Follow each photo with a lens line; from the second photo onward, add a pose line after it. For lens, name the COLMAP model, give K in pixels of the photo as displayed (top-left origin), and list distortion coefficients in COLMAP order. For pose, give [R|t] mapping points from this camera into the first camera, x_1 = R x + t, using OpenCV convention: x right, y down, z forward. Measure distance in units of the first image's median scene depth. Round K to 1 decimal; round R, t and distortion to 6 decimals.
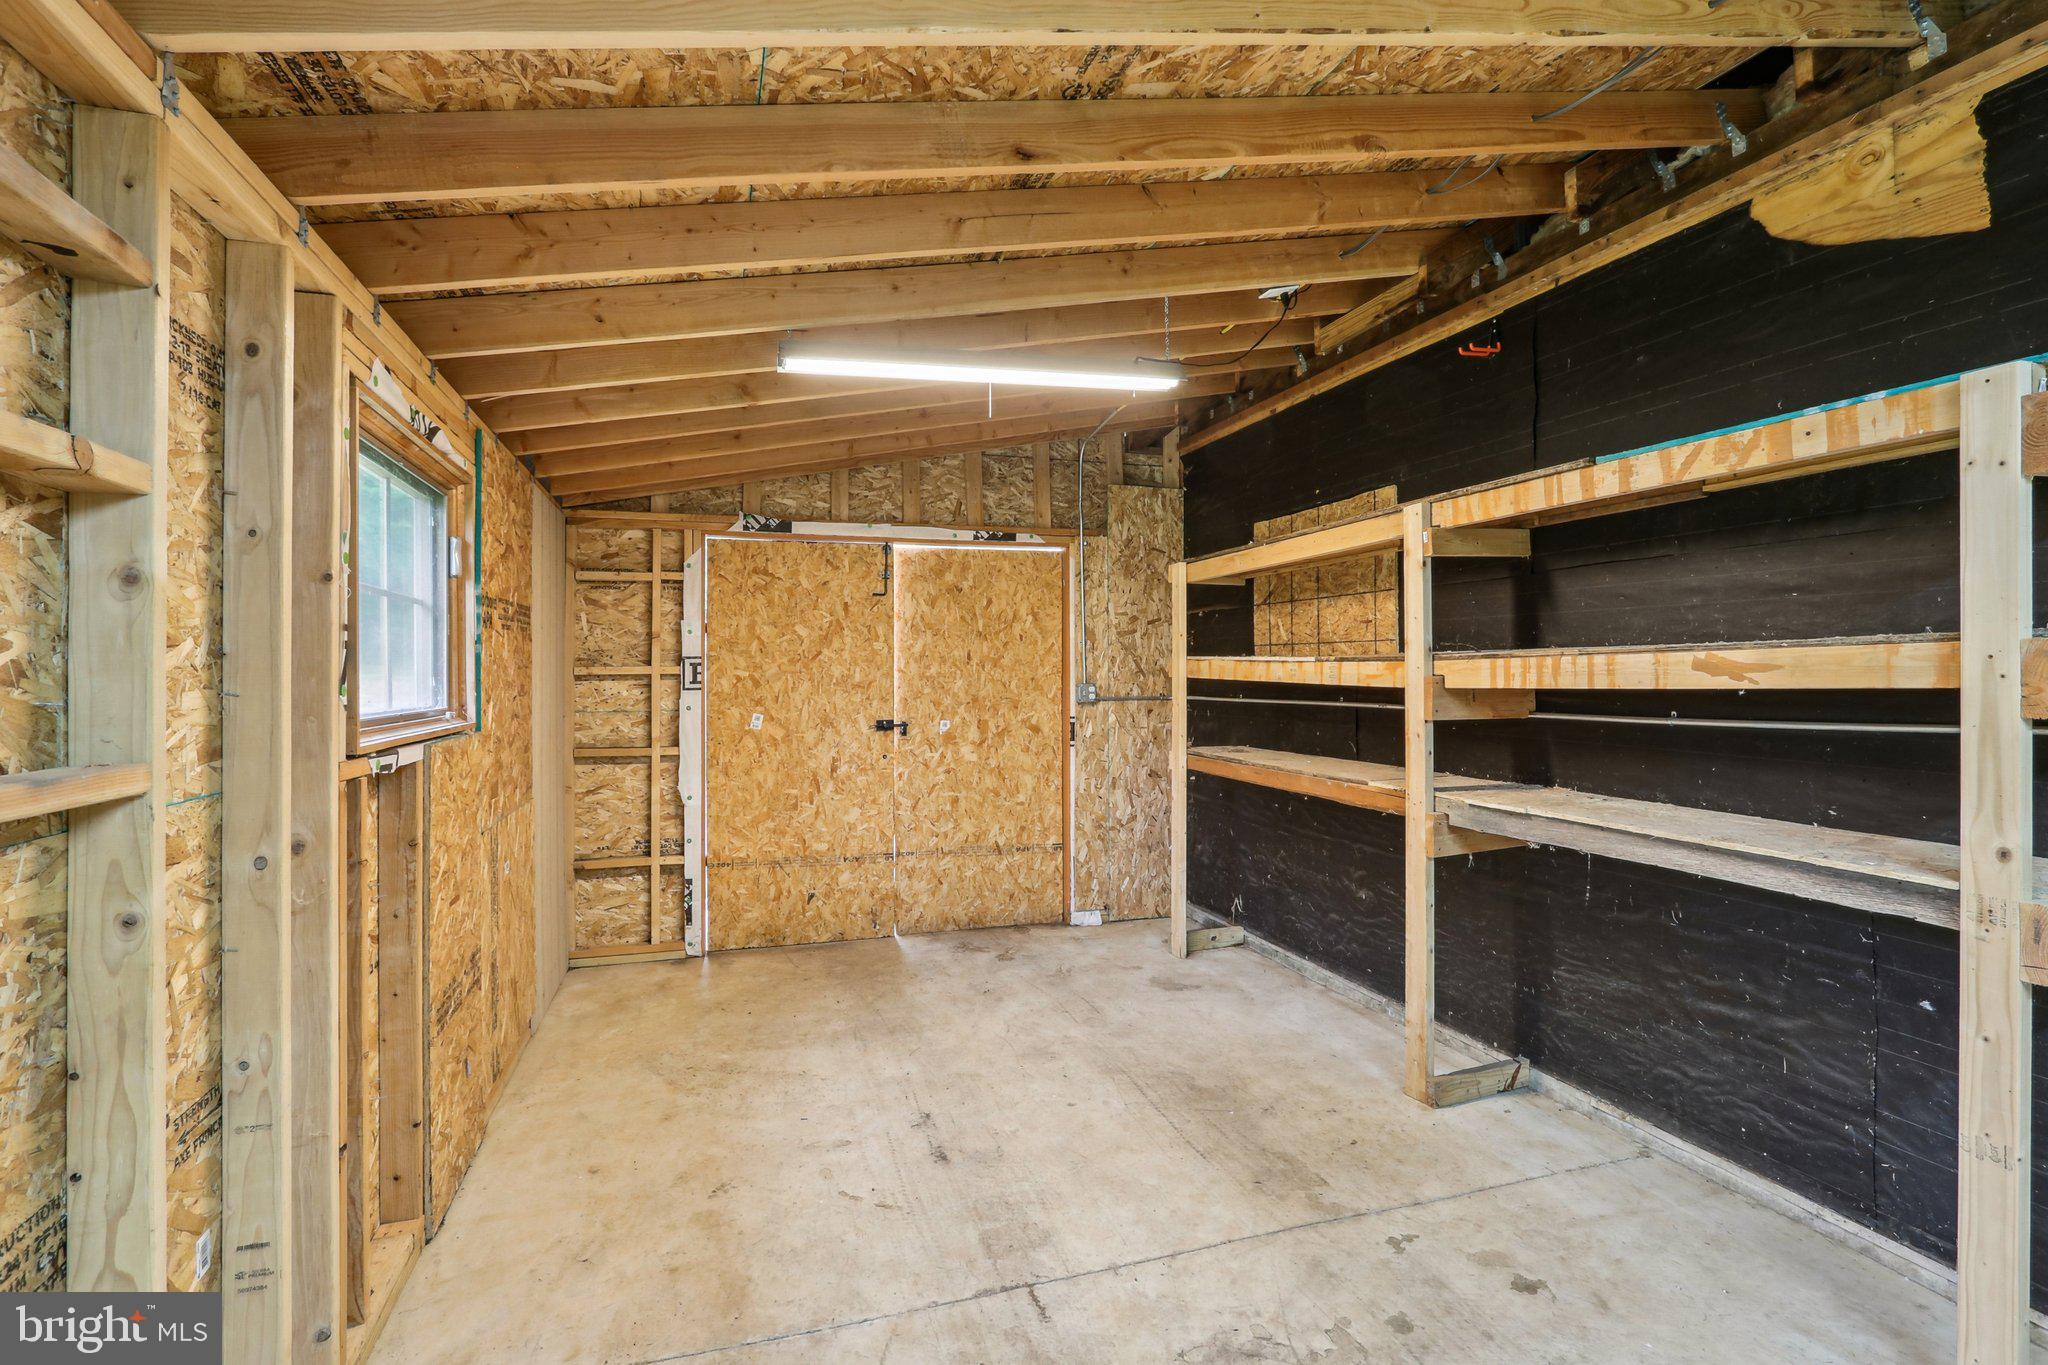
lens RADIAL K [[973.2, 0, 1025.1], [0, 973.2, 674.6], [0, 0, 1]] dist [-0.004115, -0.000481]
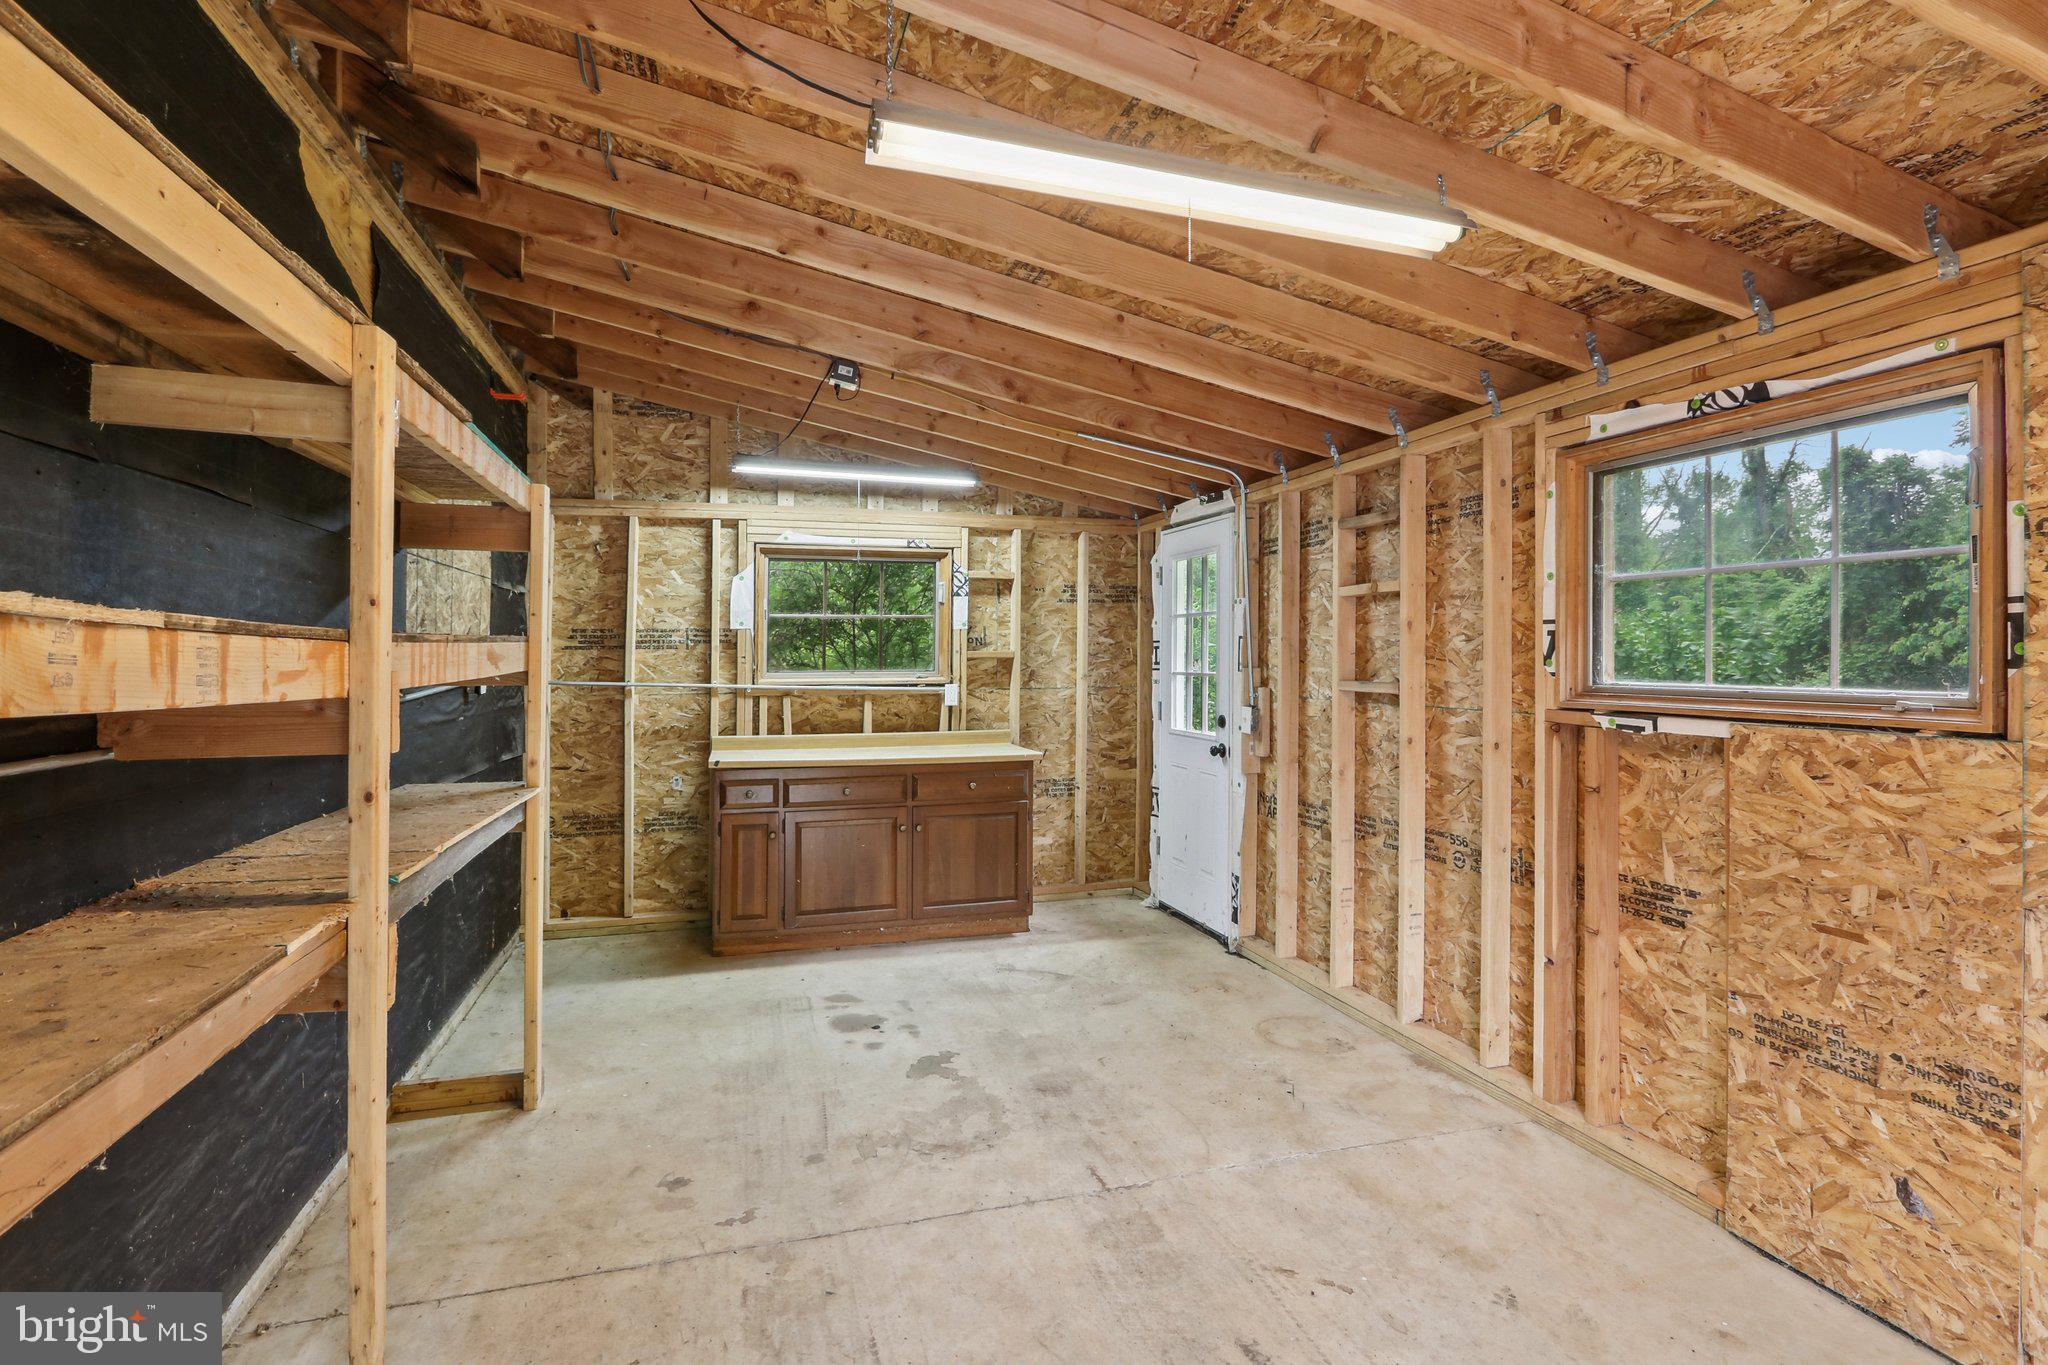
lens RADIAL K [[973.2, 0, 1022.5], [0, 973.2, 667.7], [0, 0, 1]] dist [-0.004115, -0.000481]
pose [[-0.999790, 0.004348, 0.020048, 0.072759], [0.004486, 0.999966, 0.006855, 0.007593], [-0.020018, 0.006944, -0.999776, 2.020347]]
